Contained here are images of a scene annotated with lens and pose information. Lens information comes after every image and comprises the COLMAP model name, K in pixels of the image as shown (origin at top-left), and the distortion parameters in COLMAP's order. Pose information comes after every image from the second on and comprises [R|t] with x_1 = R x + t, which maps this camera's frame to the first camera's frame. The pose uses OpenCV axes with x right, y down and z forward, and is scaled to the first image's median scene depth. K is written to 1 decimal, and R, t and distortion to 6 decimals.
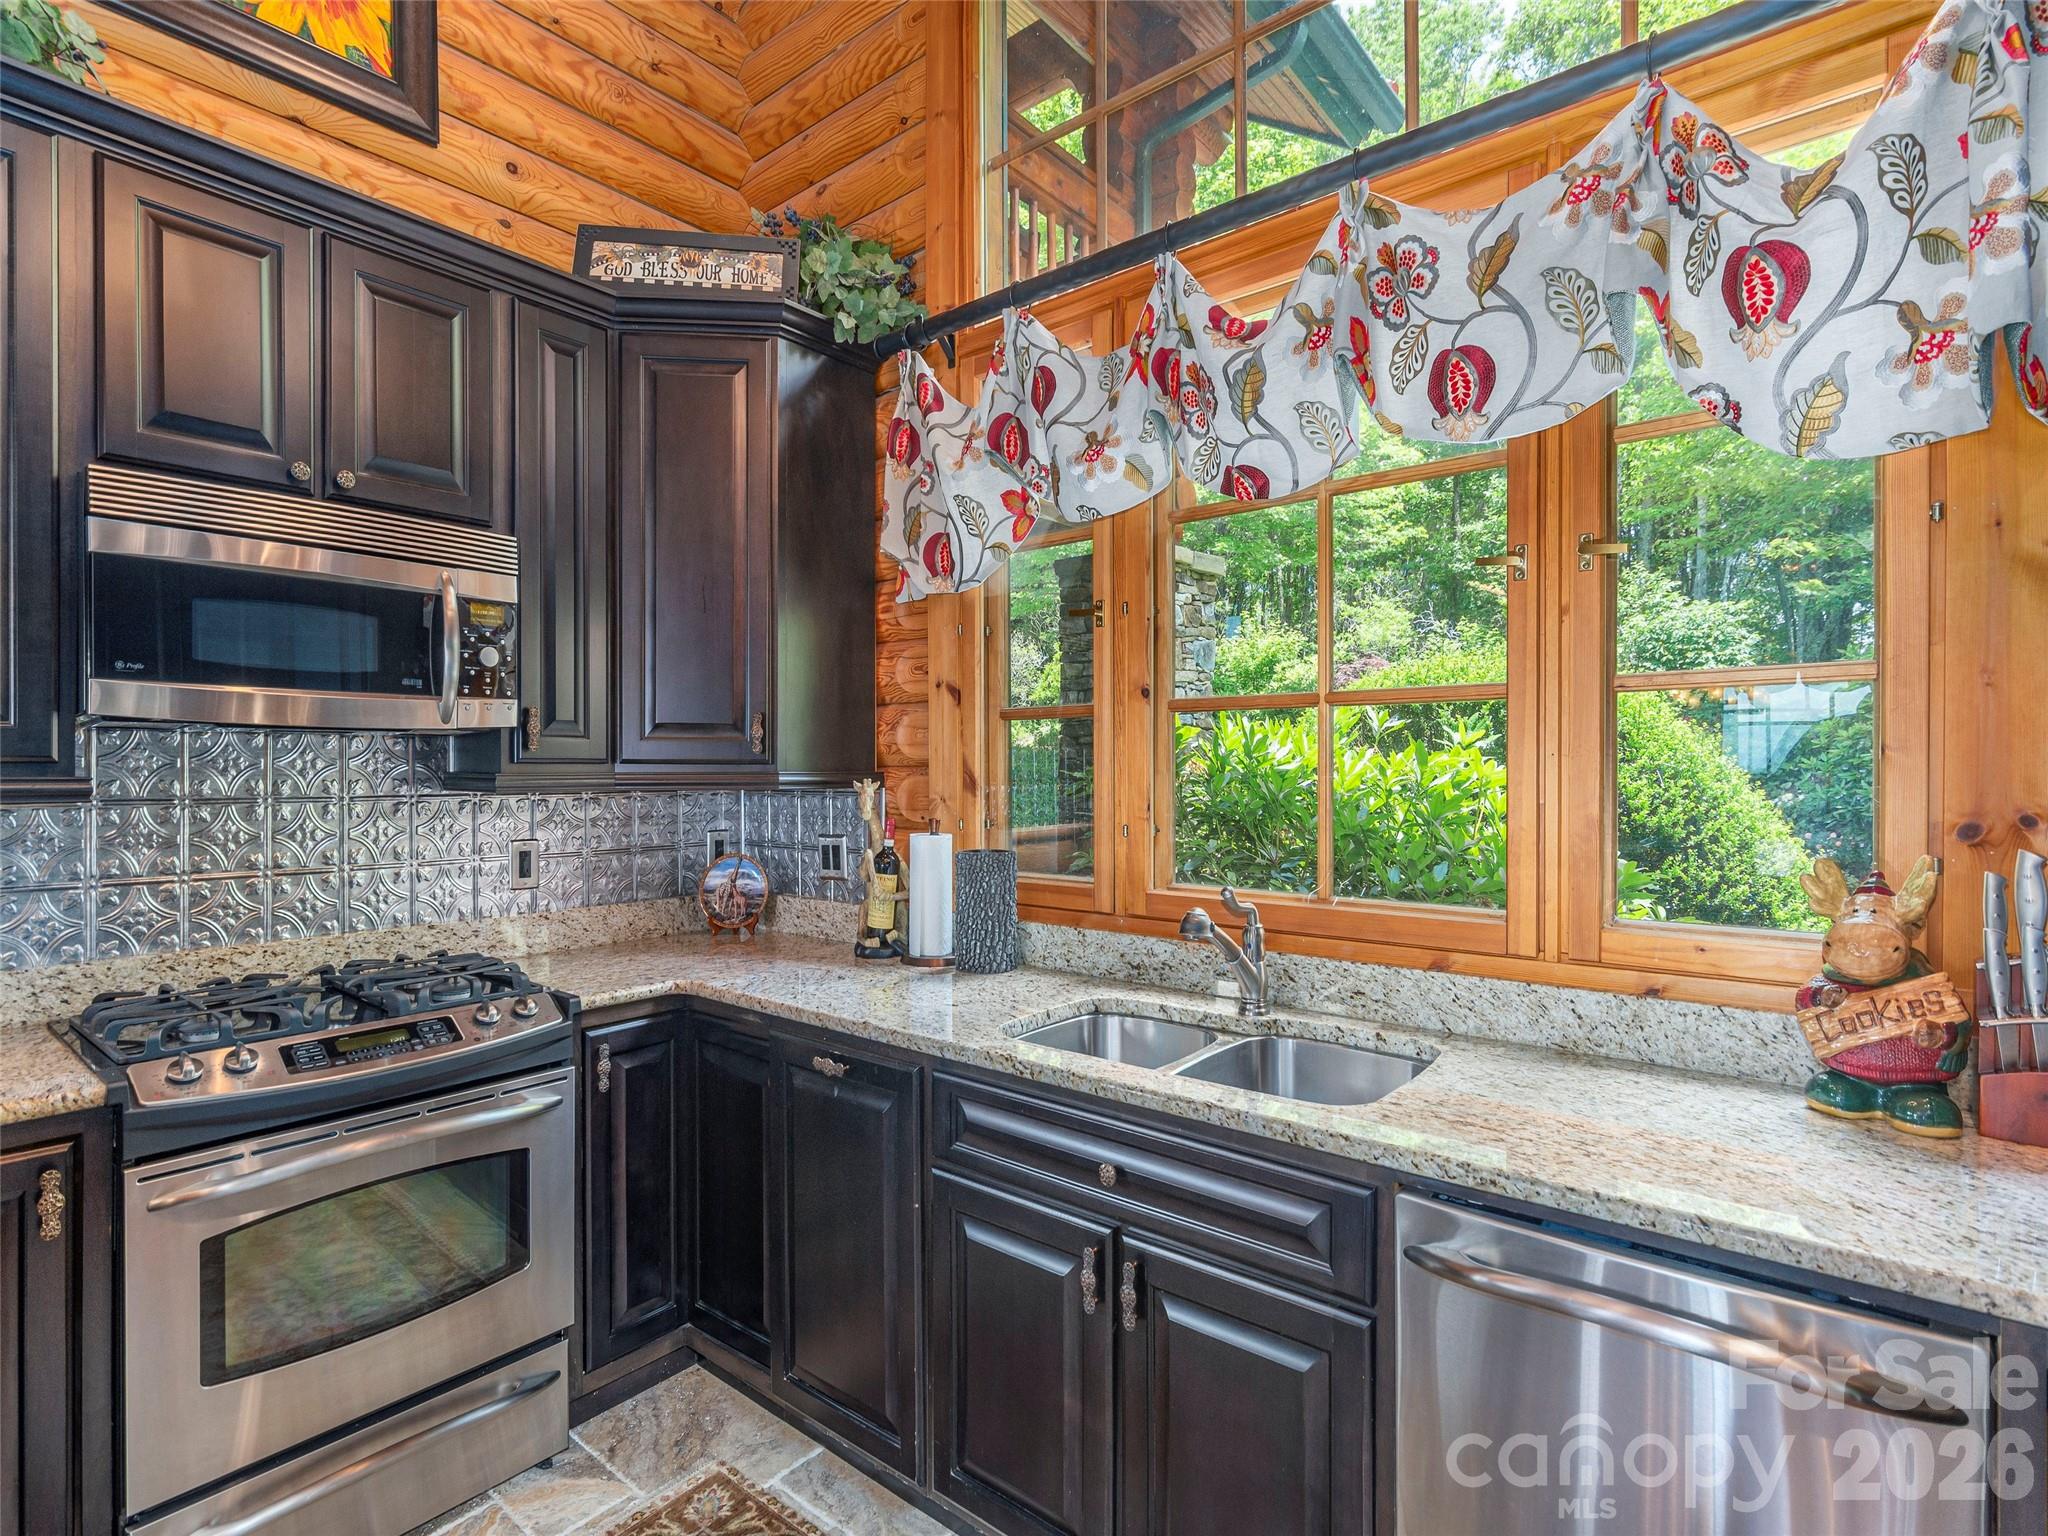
lens RADIAL K [[1017.2, 0, 1034.5], [0, 1017.2, 771.7], [0, 0, 1]] dist [0.000022, -0.001934]
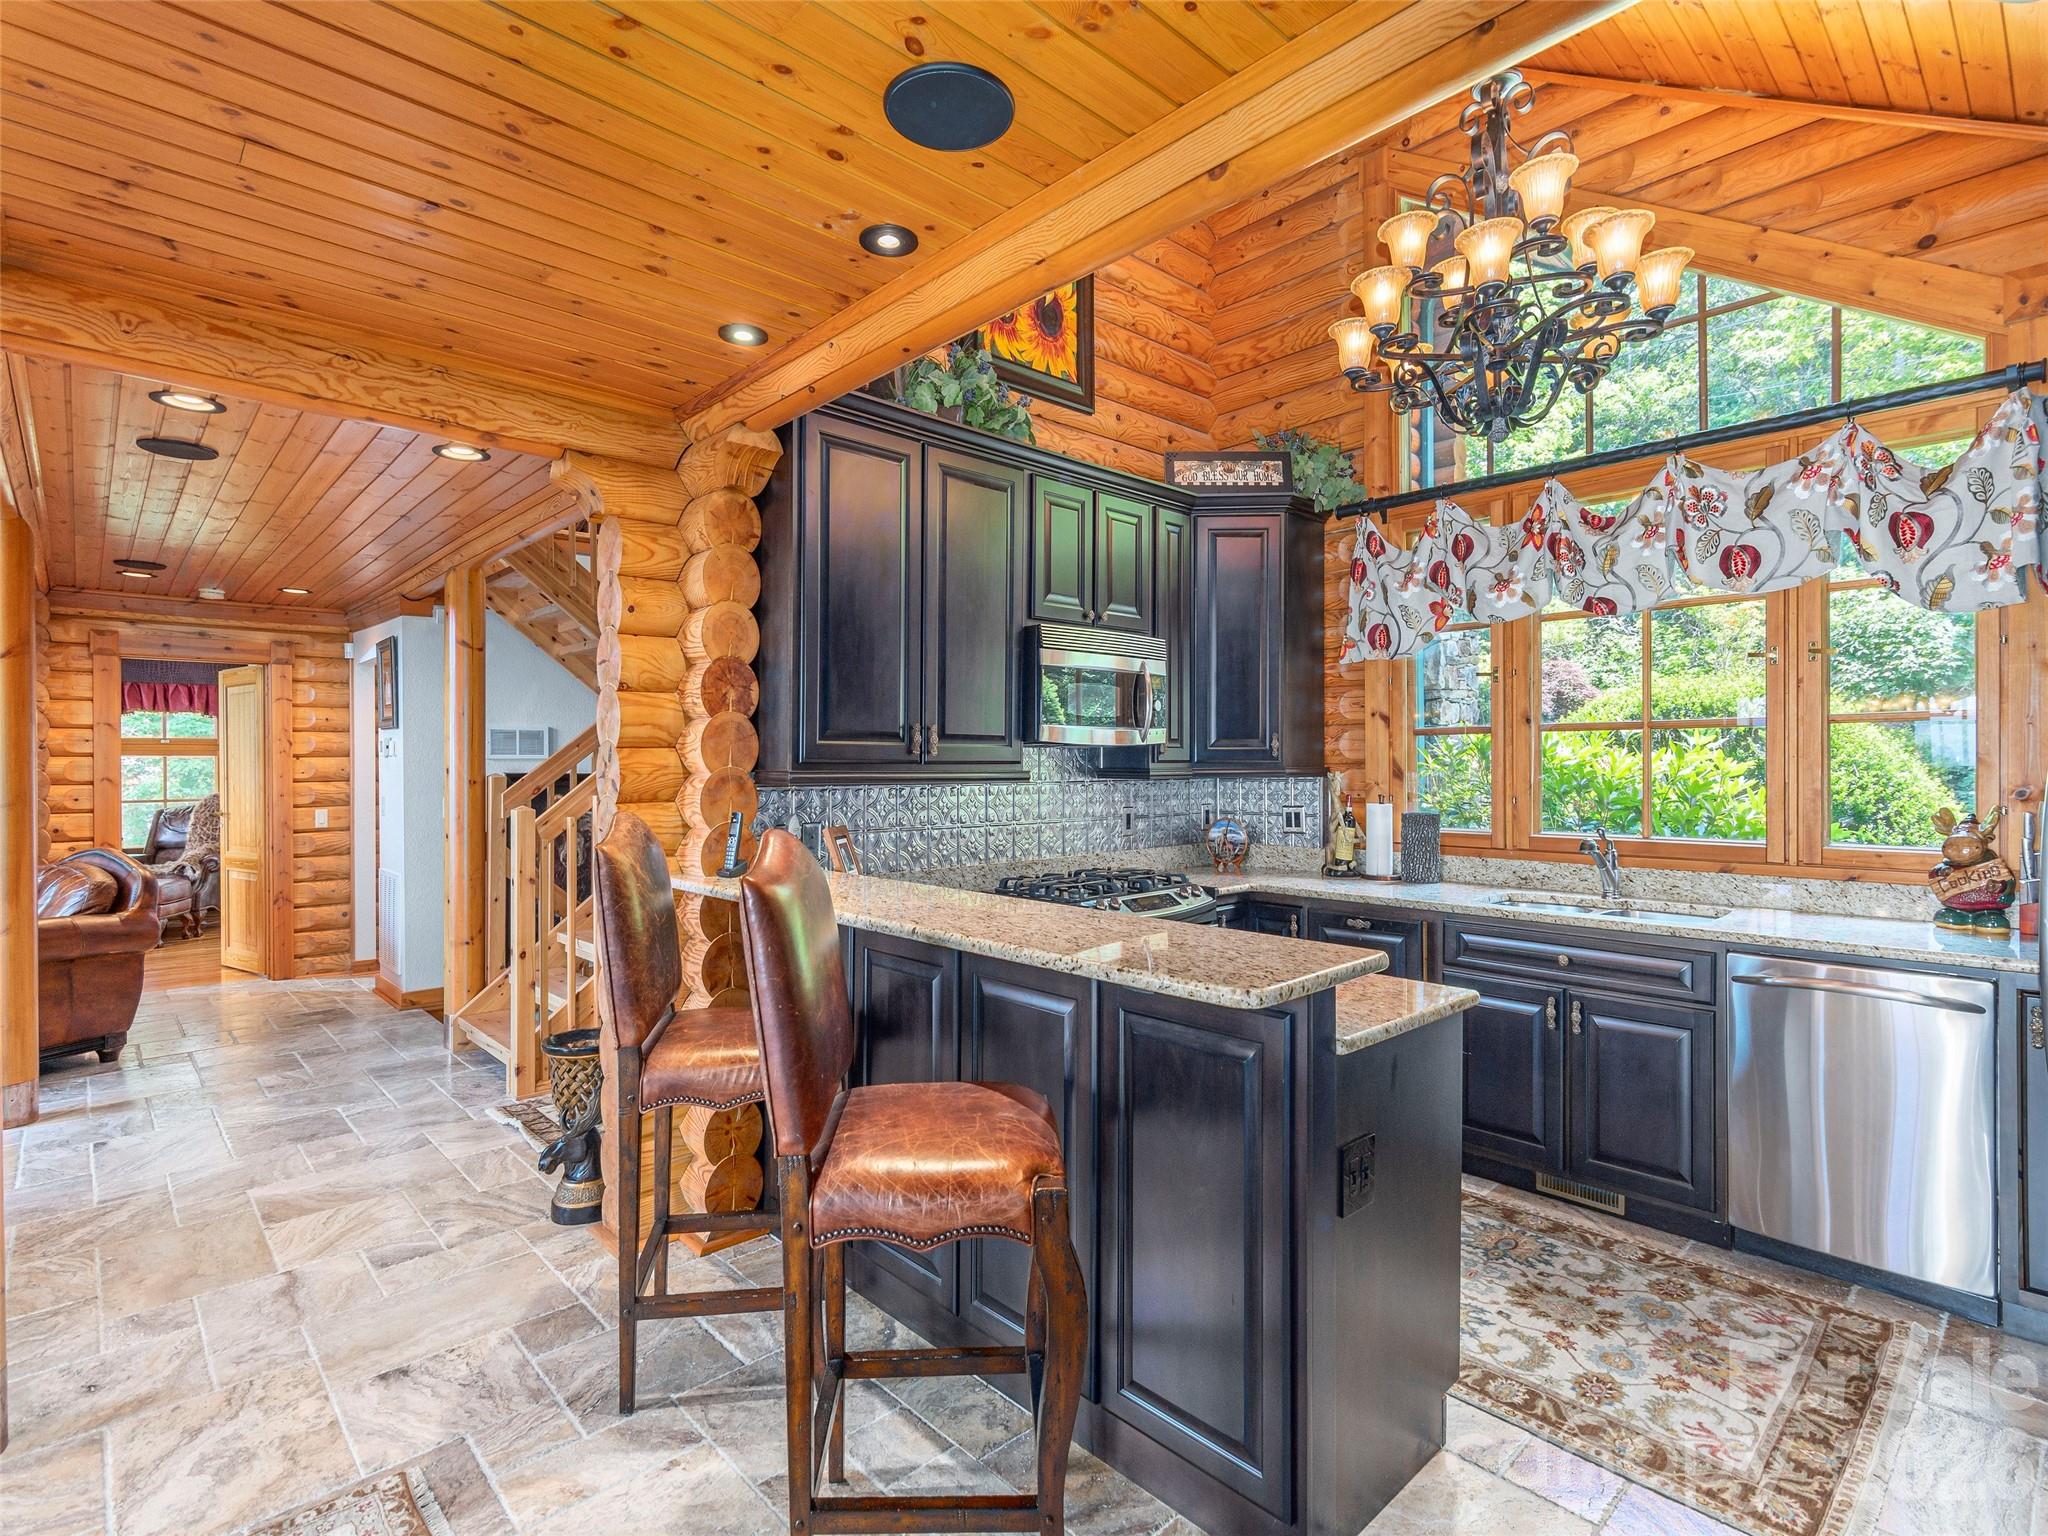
lens RADIAL K [[1017.2, 0, 1013.8], [0, 1017.2, 766.8], [0, 0, 1]] dist [0.000022, -0.001934]
pose [[0.990219, -0.003498, -0.139480, -0.530686], [0.003455, 0.999994, -0.000550, -0.001419], [0.139481, 0.000062, 0.990225, -0.860825]]
